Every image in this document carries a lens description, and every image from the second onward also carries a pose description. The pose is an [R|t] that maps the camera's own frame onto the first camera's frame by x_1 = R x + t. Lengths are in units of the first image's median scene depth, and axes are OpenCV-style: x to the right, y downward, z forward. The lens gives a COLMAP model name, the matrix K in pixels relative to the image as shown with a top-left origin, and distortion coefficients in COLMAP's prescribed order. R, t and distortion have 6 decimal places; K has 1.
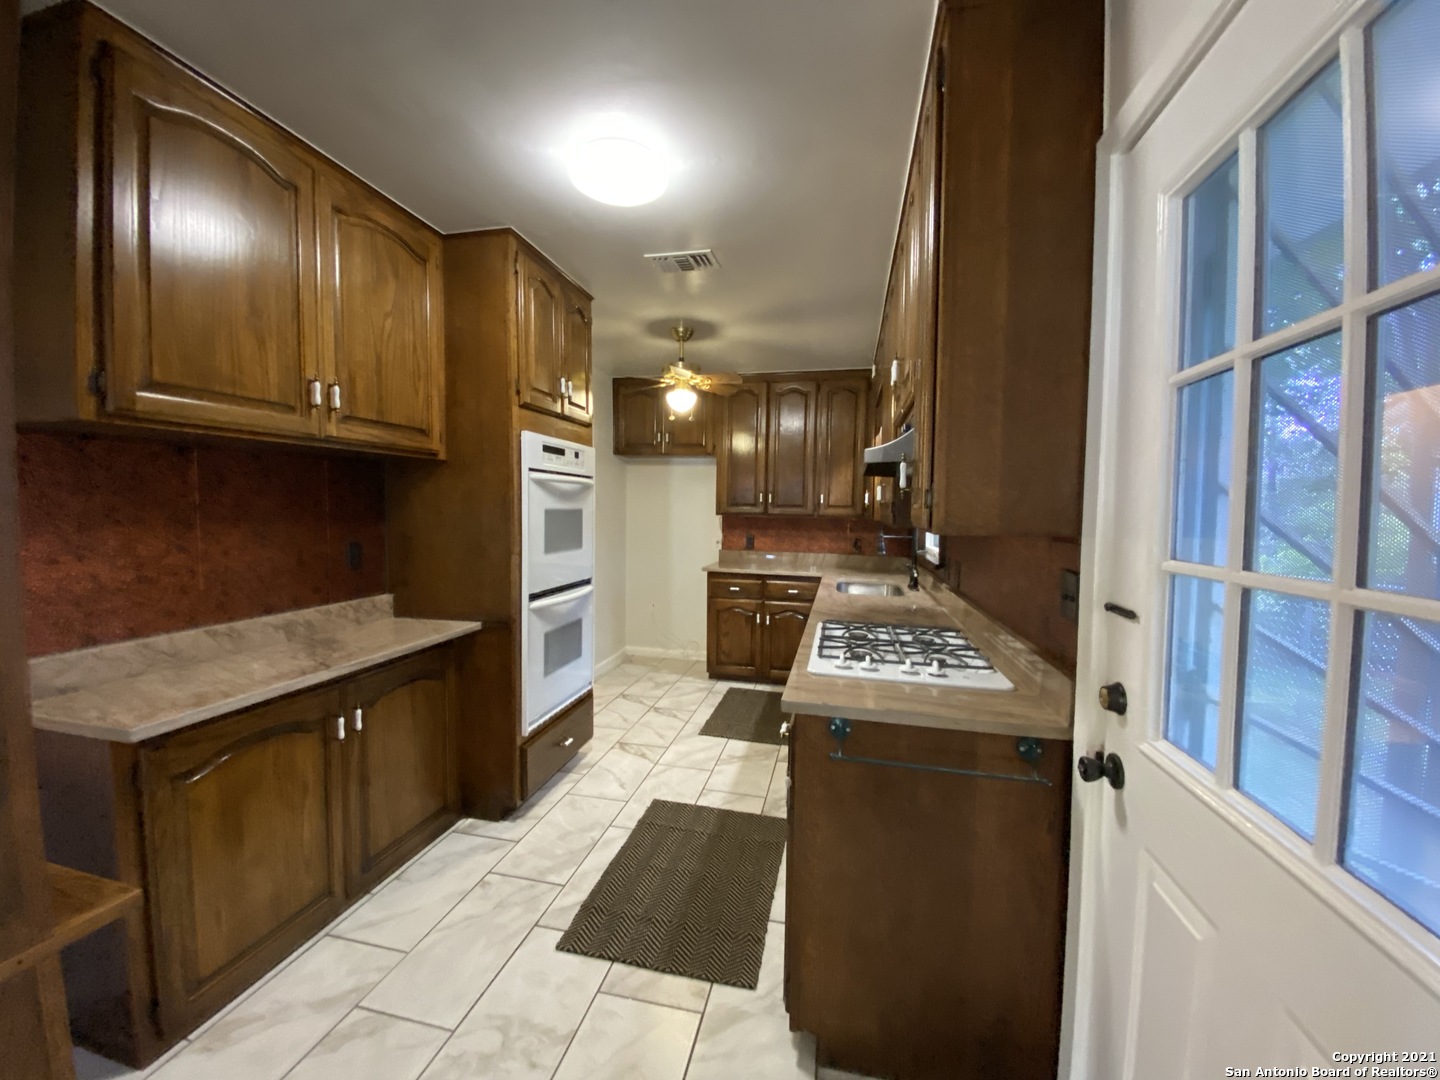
lens RADIAL K [[583.2, 0, 716.4], [0, 583.2, 532.9], [0, 0, 1]] dist [0.008820, -0.013059]
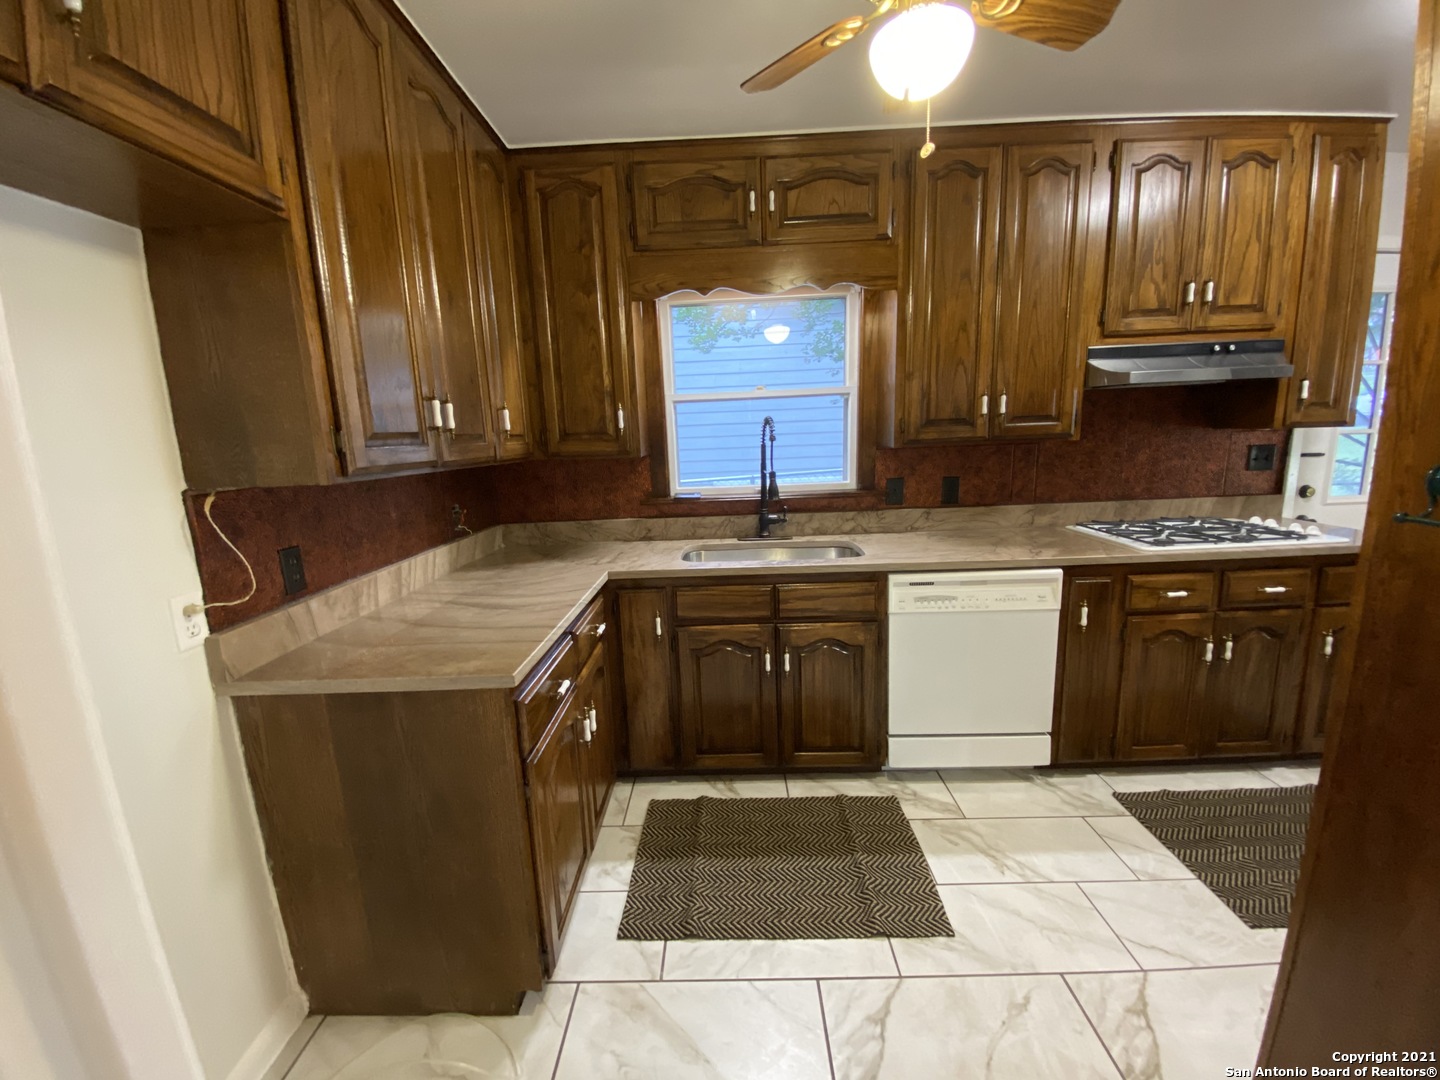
lens RADIAL K [[583.2, 0, 725.2], [0, 583.2, 539.0], [0, 0, 1]] dist [0.008820, -0.013059]
pose [[-0.197479, -0.189897, 0.961739, -0.409183], [0.072157, 0.975582, 0.207446, -0.070145], [-0.977648, 0.110363, -0.178955, 1.331185]]
